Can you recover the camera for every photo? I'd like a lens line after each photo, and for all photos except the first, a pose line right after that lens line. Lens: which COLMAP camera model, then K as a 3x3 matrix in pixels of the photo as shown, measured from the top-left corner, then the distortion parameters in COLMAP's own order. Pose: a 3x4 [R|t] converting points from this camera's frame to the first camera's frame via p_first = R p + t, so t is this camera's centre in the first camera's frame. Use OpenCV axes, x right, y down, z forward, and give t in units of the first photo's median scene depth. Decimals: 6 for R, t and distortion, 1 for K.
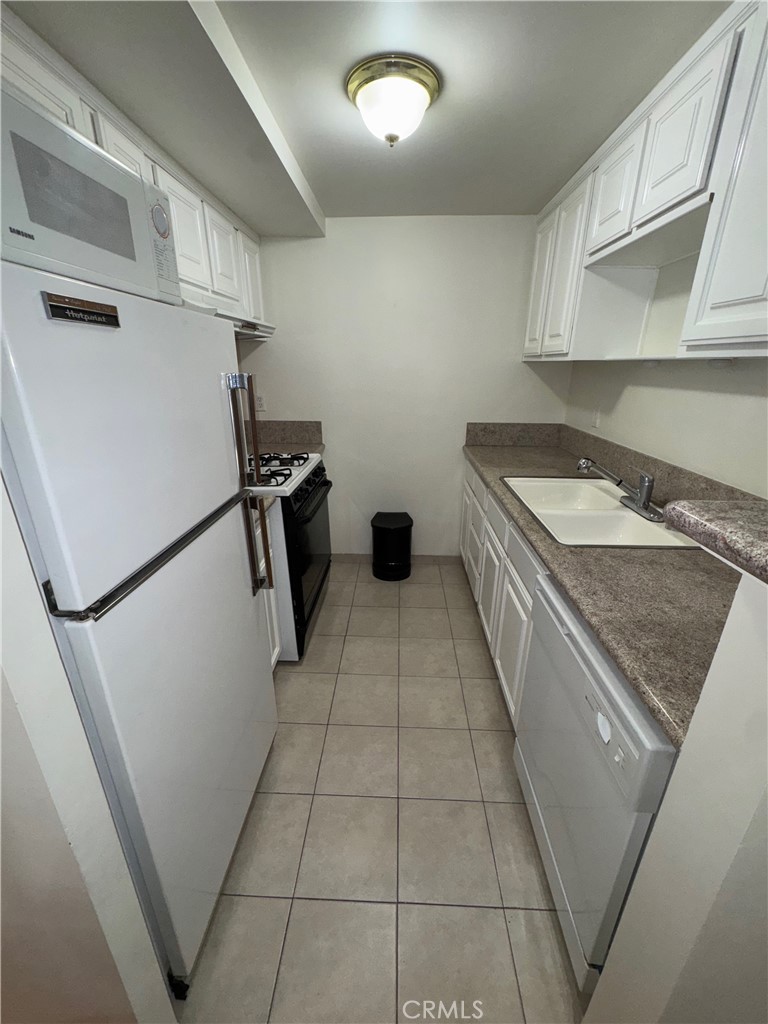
lens RADIAL K [[407.8, 0, 381.5], [0, 407.8, 512.2], [0, 0, 1]] dist [-0.000397, -0.000094]
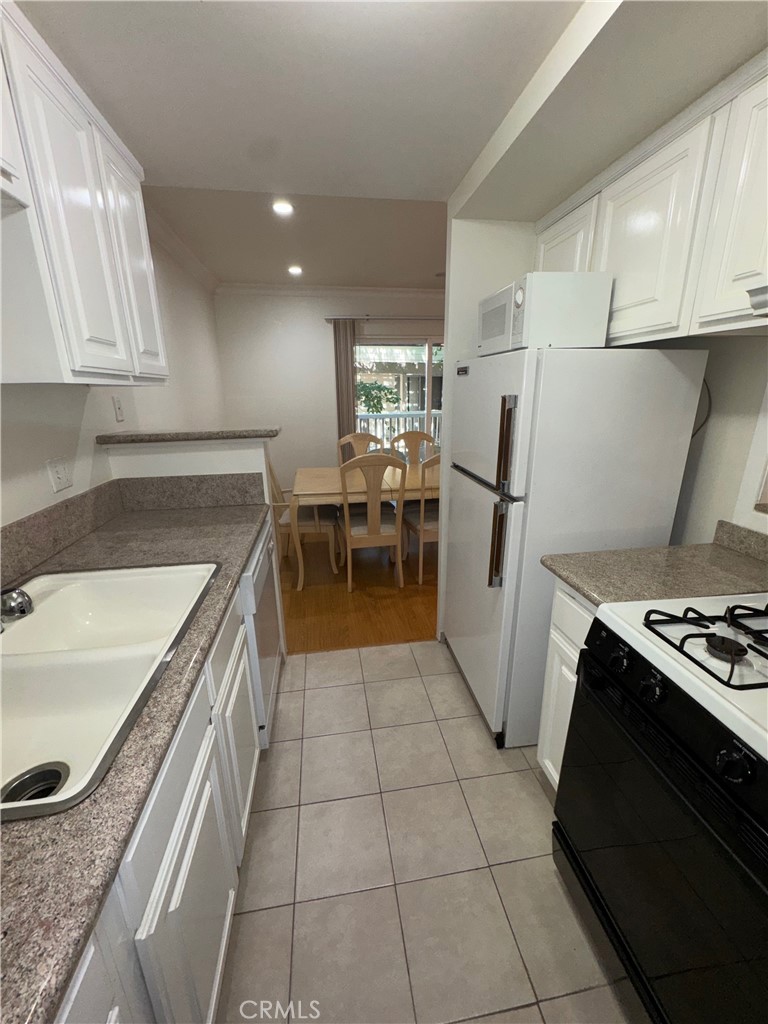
lens RADIAL K [[407.8, 0, 382.8], [0, 407.8, 512.4], [0, 0, 1]] dist [-0.000397, -0.000094]
pose [[-0.981389, 0.062451, -0.181592, 0.224783], [-0.057920, 0.805334, 0.589985, -0.683288], [0.183087, 0.589523, -0.786729, 1.900271]]
